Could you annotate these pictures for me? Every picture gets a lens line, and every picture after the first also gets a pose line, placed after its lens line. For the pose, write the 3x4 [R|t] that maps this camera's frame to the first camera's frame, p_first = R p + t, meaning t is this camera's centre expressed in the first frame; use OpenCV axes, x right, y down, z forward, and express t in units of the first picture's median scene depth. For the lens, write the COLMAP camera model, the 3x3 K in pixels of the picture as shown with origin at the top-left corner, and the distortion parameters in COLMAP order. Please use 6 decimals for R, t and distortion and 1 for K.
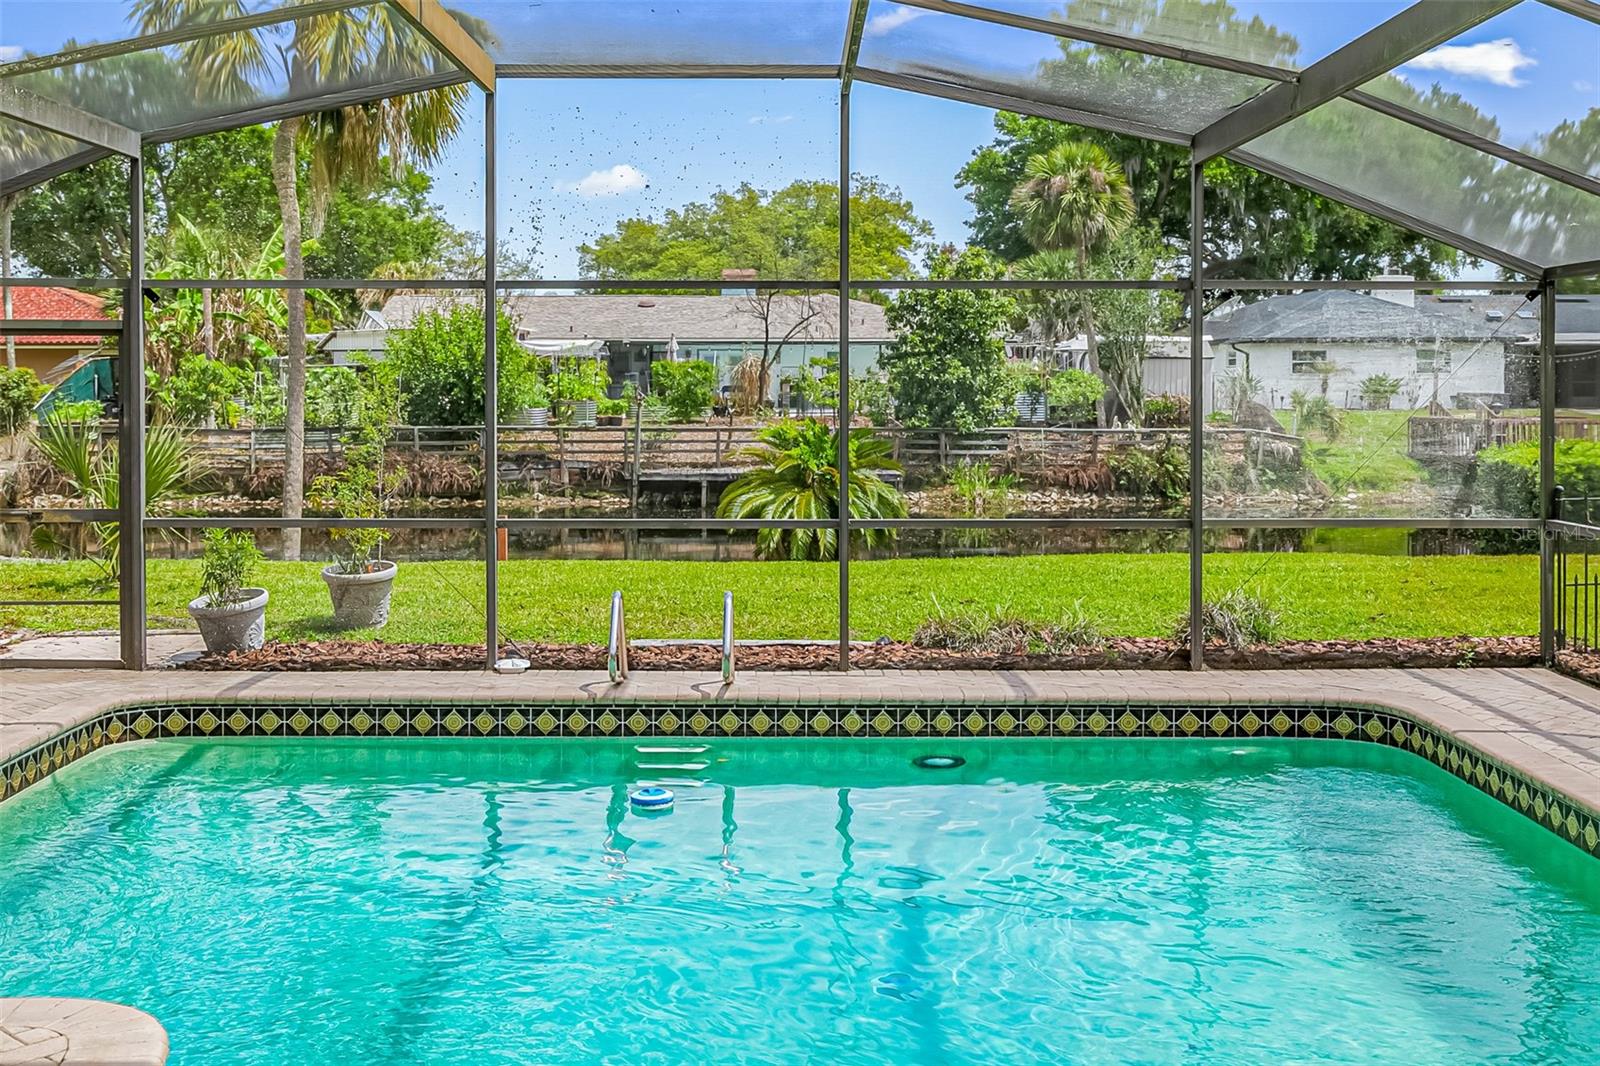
lens RADIAL K [[1799.5, 0, 791.6], [0, 1799.5, 515.4], [0, 0, 1]] dist [0.020576, 0.000000]
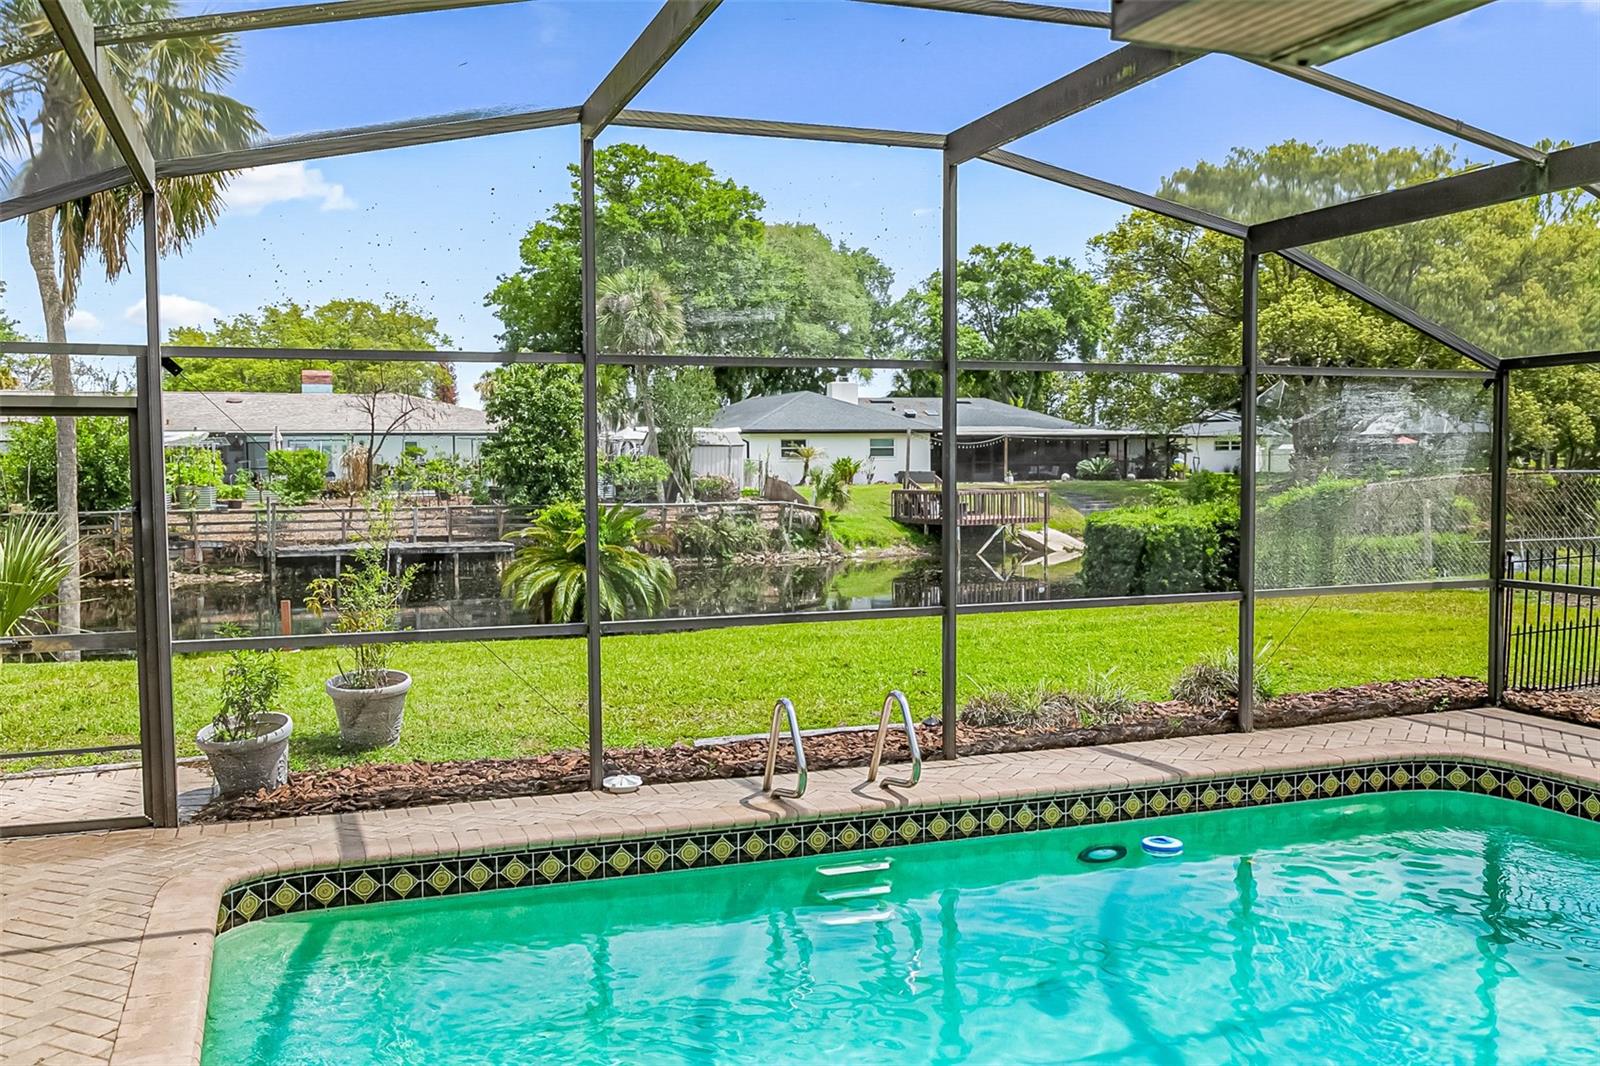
lens RADIAL K [[1404.9, 0, 820.9], [0, 1404.9, 617.5], [0, 0, 1]] dist [-0.005986, 0.000691]
pose [[0.940250, -0.045866, 0.337382, -0.319054], [0.034475, 0.998618, 0.039679, -0.026068], [-0.338736, -0.025677, 0.940531, 0.328953]]
